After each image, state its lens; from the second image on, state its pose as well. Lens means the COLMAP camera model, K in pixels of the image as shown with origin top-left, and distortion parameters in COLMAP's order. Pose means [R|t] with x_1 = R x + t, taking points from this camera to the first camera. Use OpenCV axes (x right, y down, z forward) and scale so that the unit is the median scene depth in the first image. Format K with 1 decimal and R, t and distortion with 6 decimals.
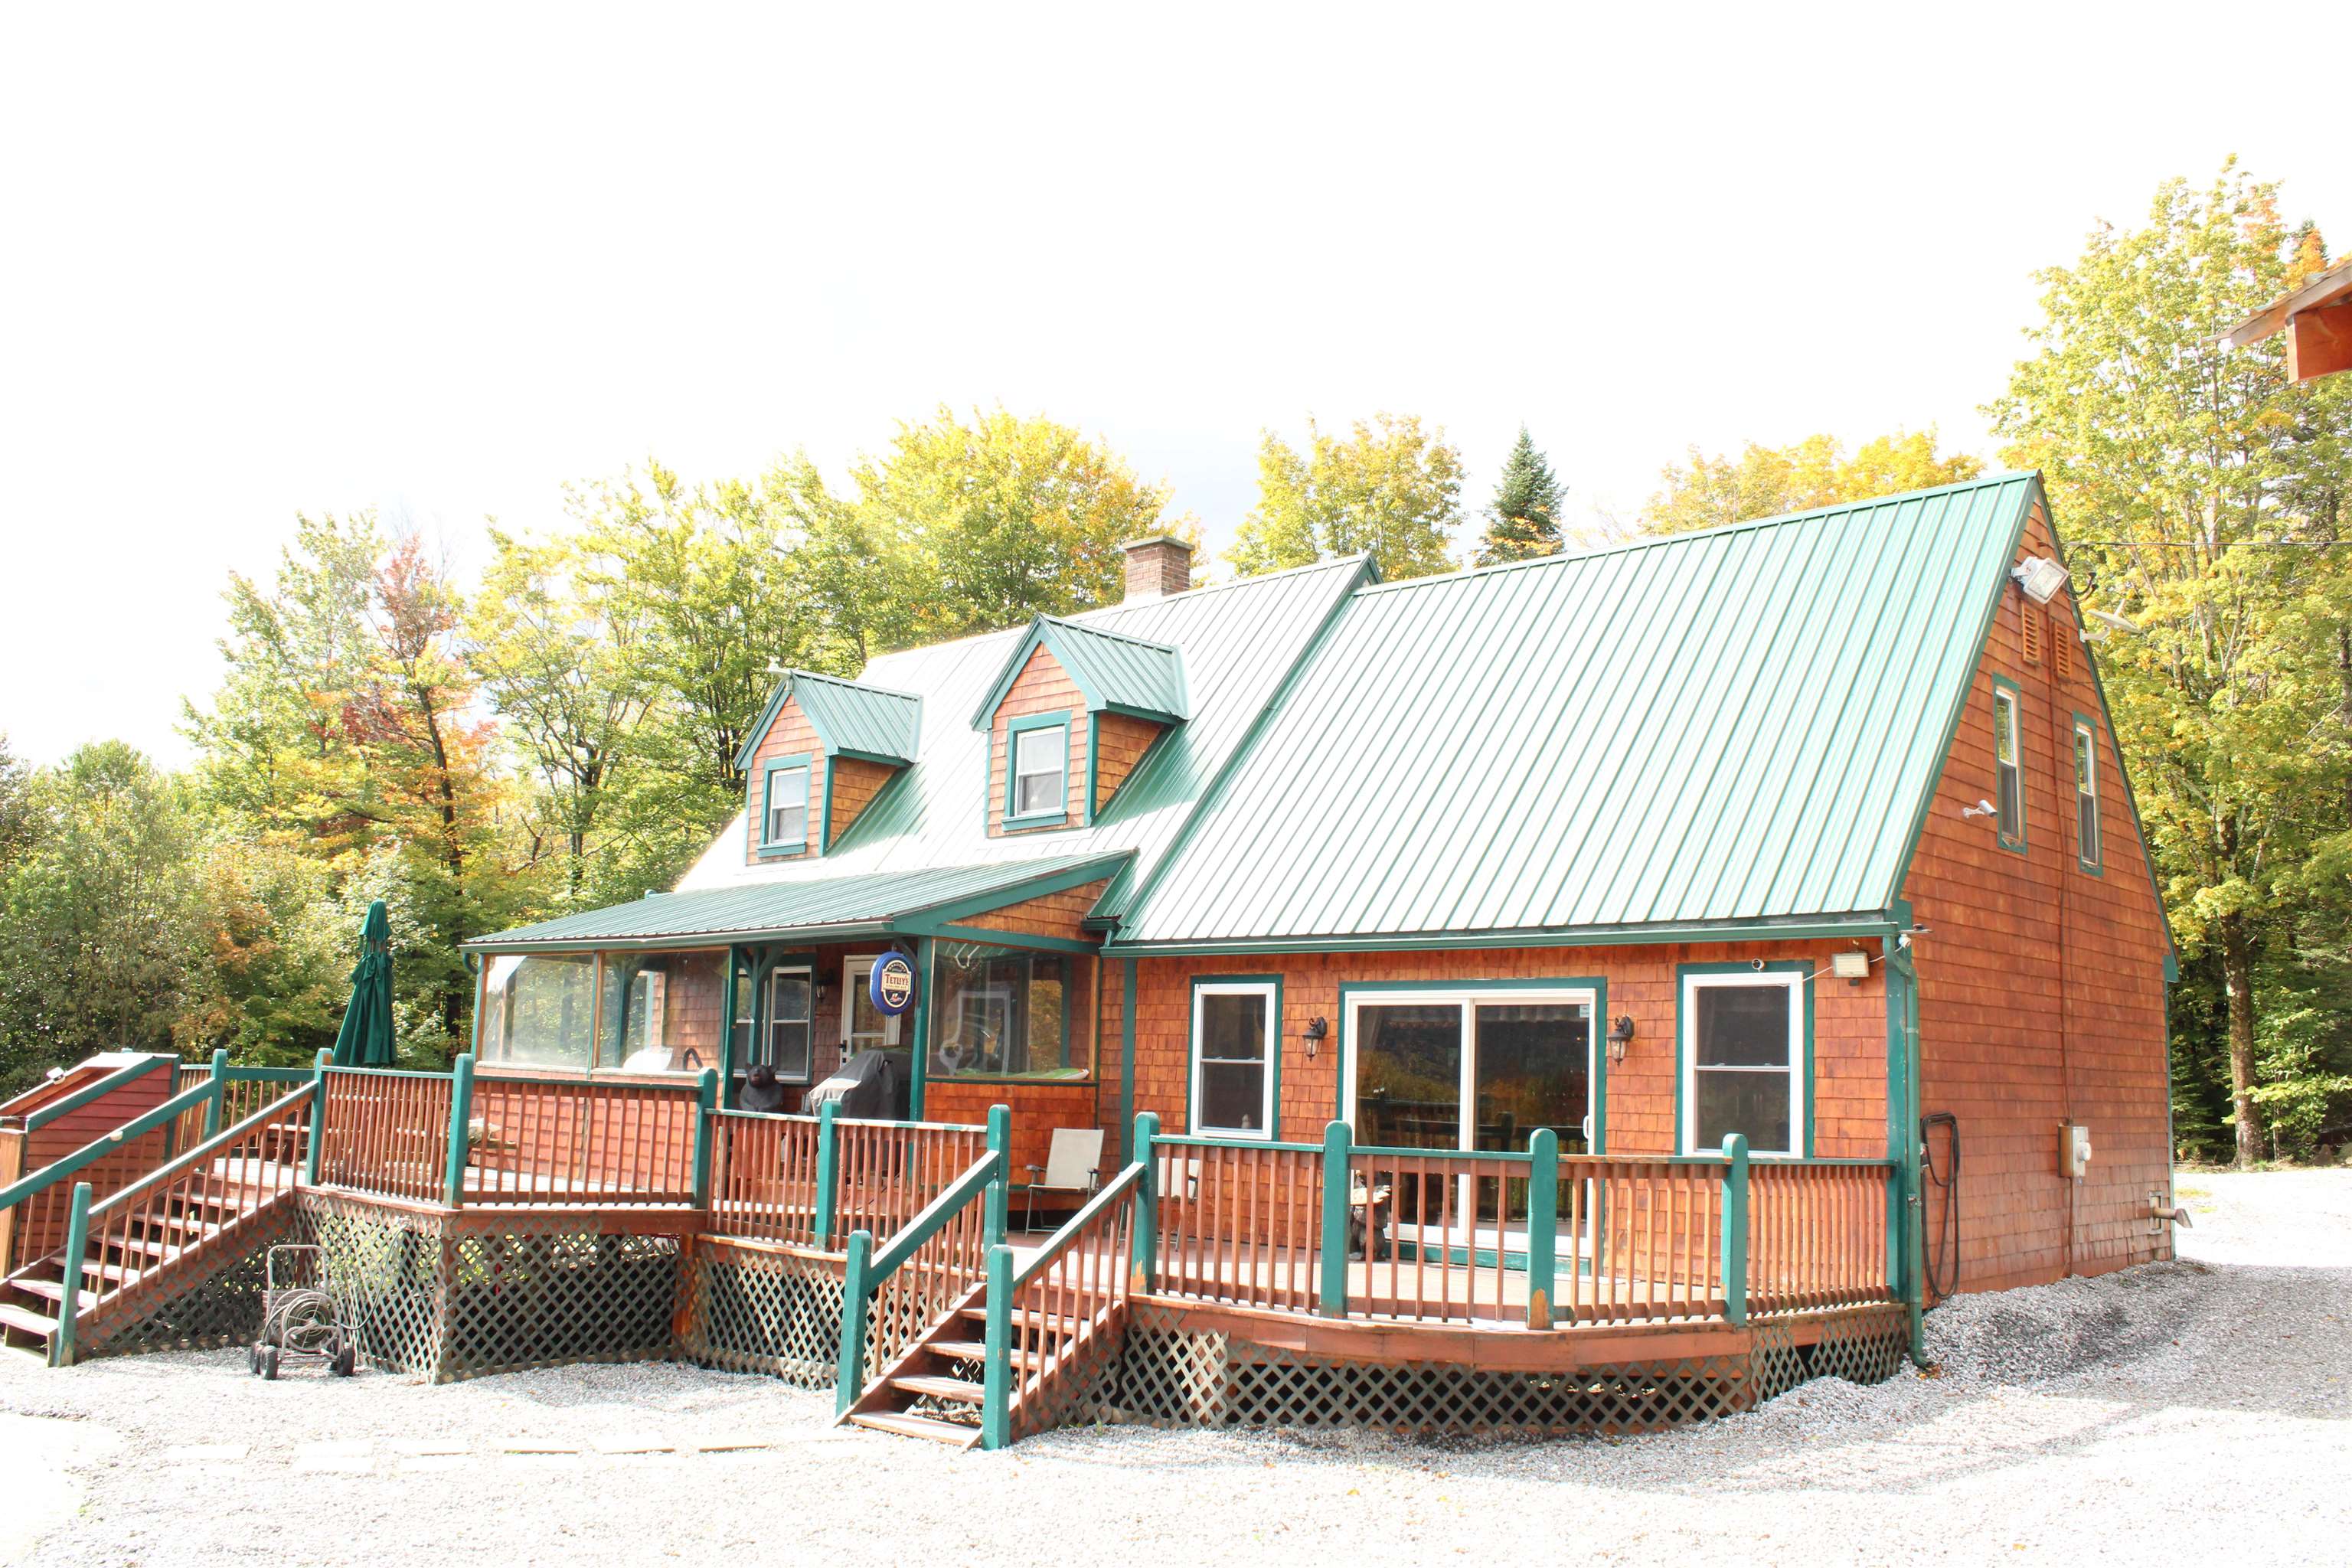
lens RADIAL K [[1991.1, 0, 1176.0], [0, 1991.1, 784.0], [0, 0, 1]] dist [-0.208349, 0.246785]
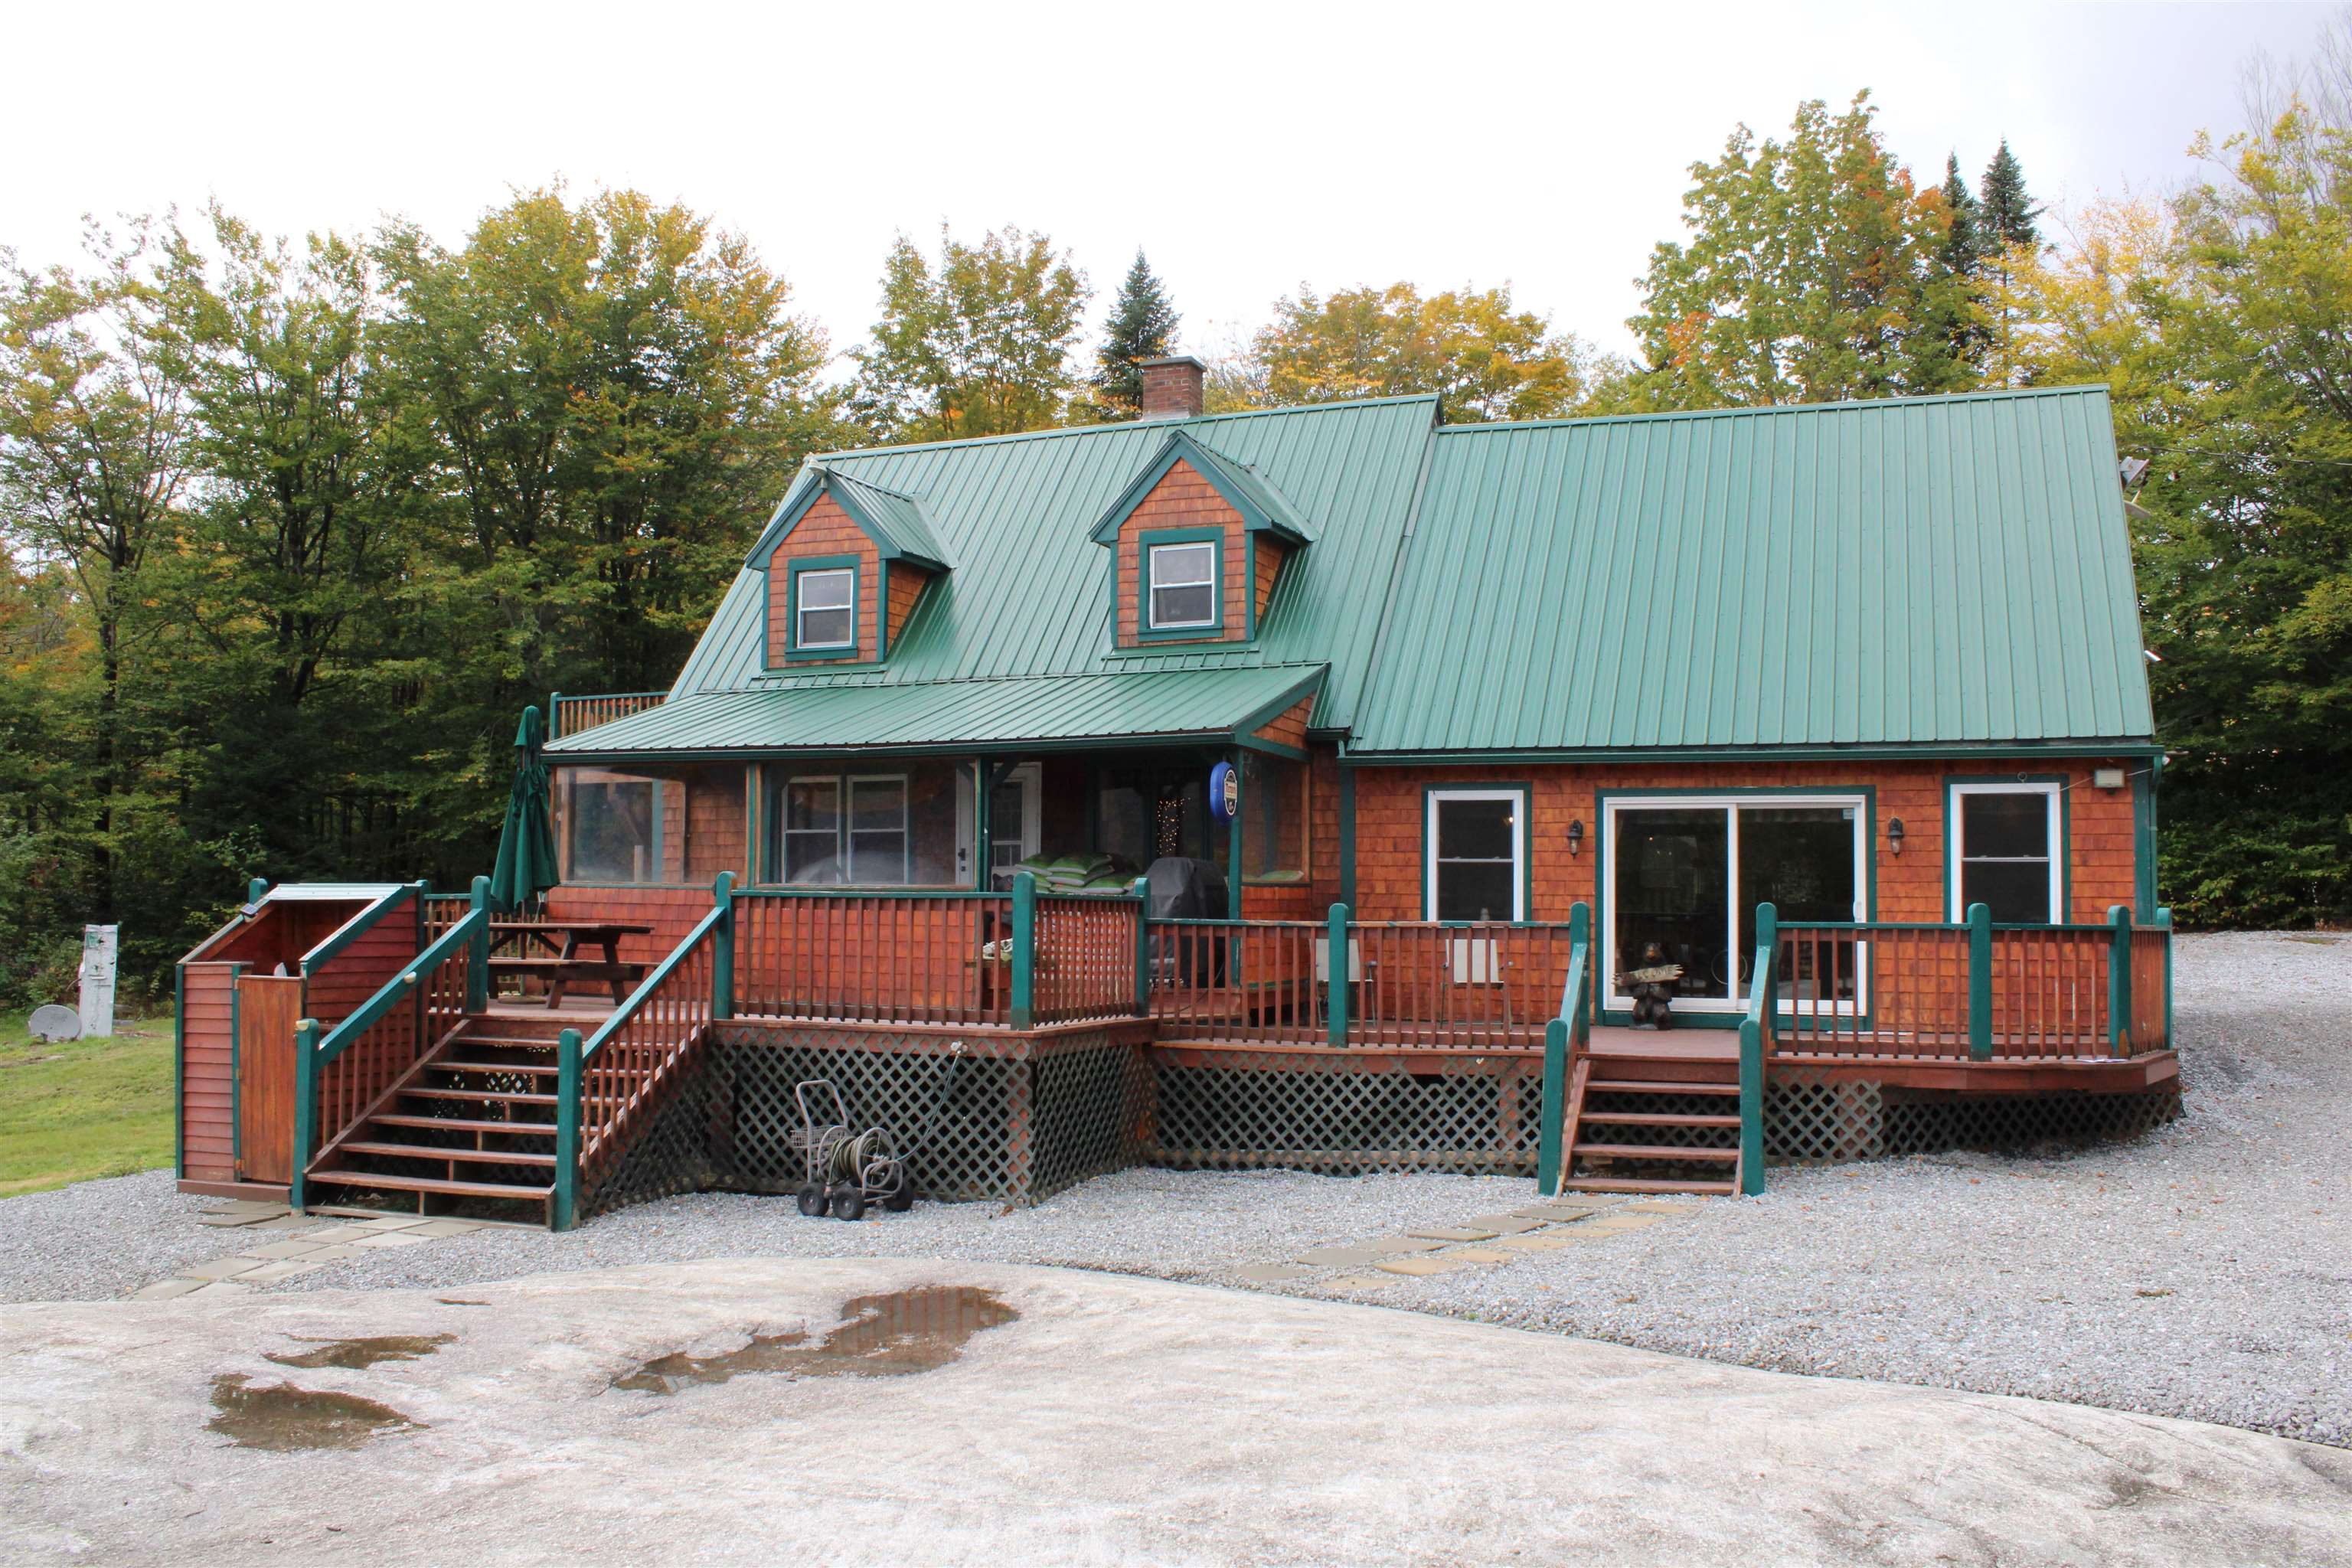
lens RADIAL K [[1991.1, 0, 1176.0], [0, 1991.1, 784.0], [0, 0, 1]] dist [-0.208349, 0.246785]
pose [[0.925683, -0.002455, 0.378292, -0.593450], [-0.035239, 0.995071, 0.092688, 0.001112], [-0.376655, -0.099130, 0.921034, 0.055861]]
